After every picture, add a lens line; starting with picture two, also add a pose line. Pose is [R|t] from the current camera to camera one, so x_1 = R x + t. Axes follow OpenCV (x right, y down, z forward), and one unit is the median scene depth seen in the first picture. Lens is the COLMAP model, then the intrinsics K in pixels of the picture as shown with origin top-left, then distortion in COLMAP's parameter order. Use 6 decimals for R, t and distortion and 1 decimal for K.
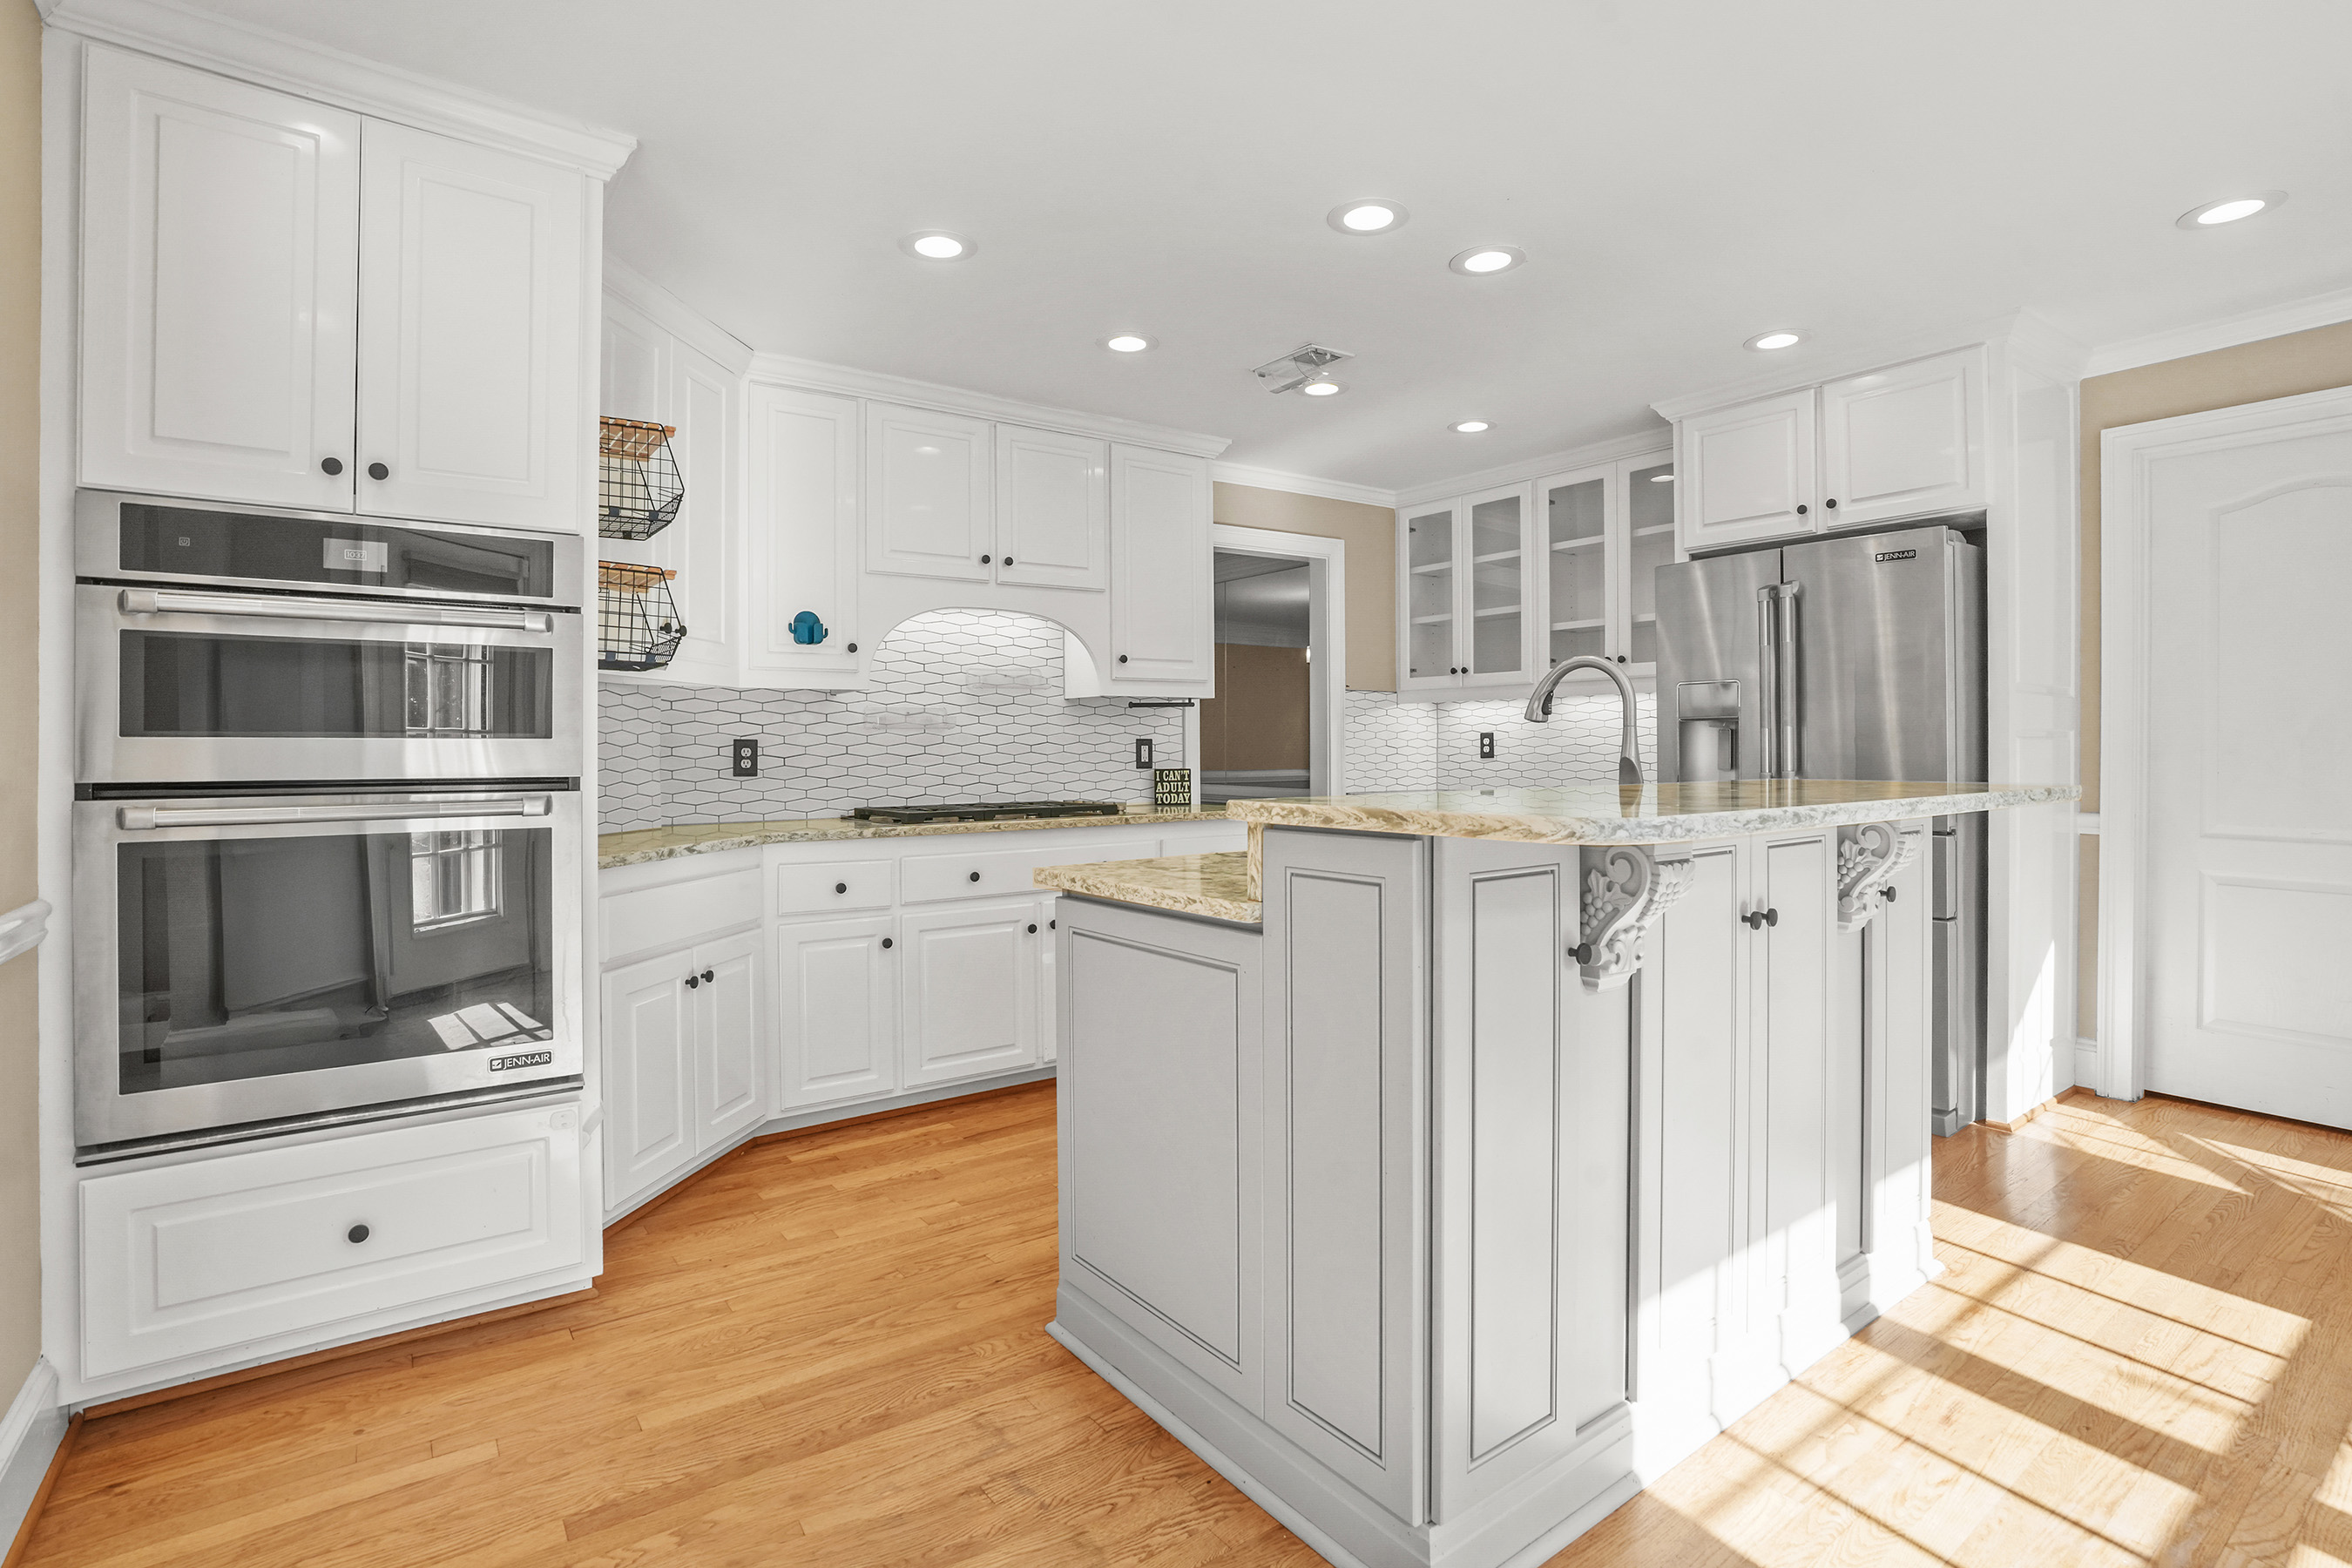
lens RADIAL K [[1092.7, 0, 1172.1], [0, 1092.7, 764.3], [0, 0, 1]] dist [-0.029746, 0.005148]
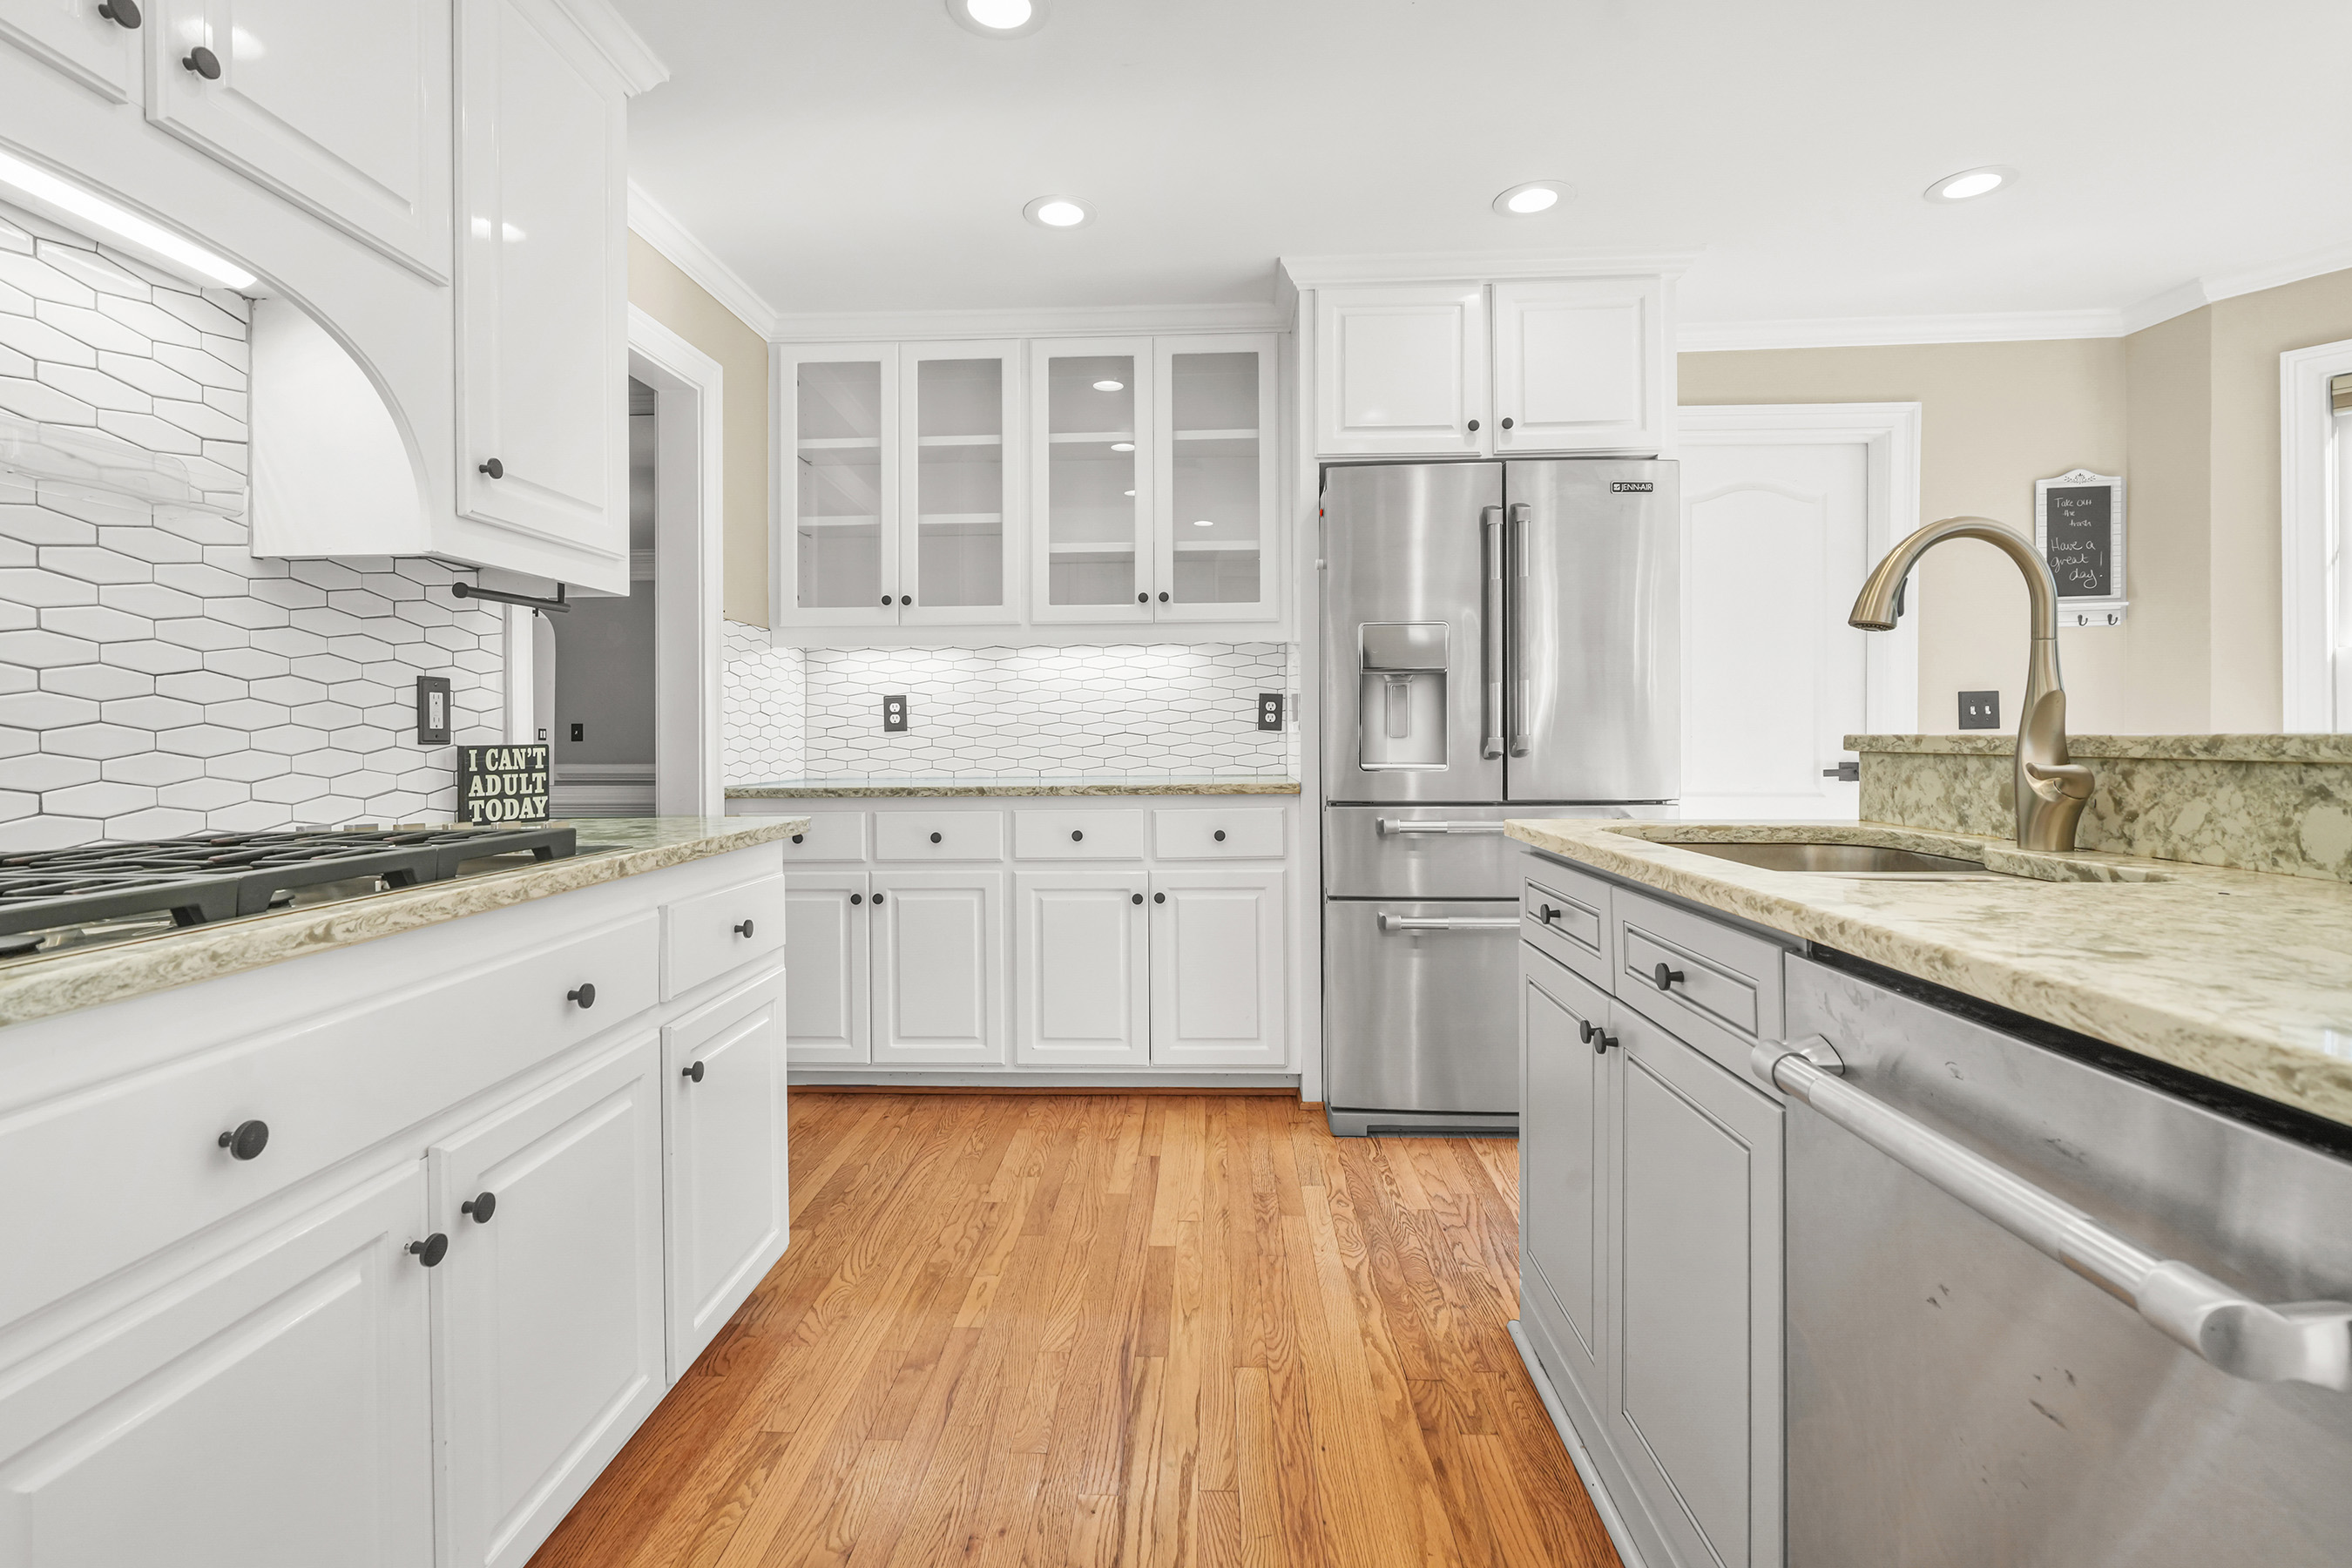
lens RADIAL K [[1092.7, 0, 1150.5], [0, 1092.7, 745.8], [0, 0, 1]] dist [-0.029746, 0.005148]
pose [[0.638185, -0.005826, 0.769861, -0.174898], [0.013329, 0.999905, -0.003483, 0.009648], [-0.769768, 0.012484, 0.638202, 0.503662]]
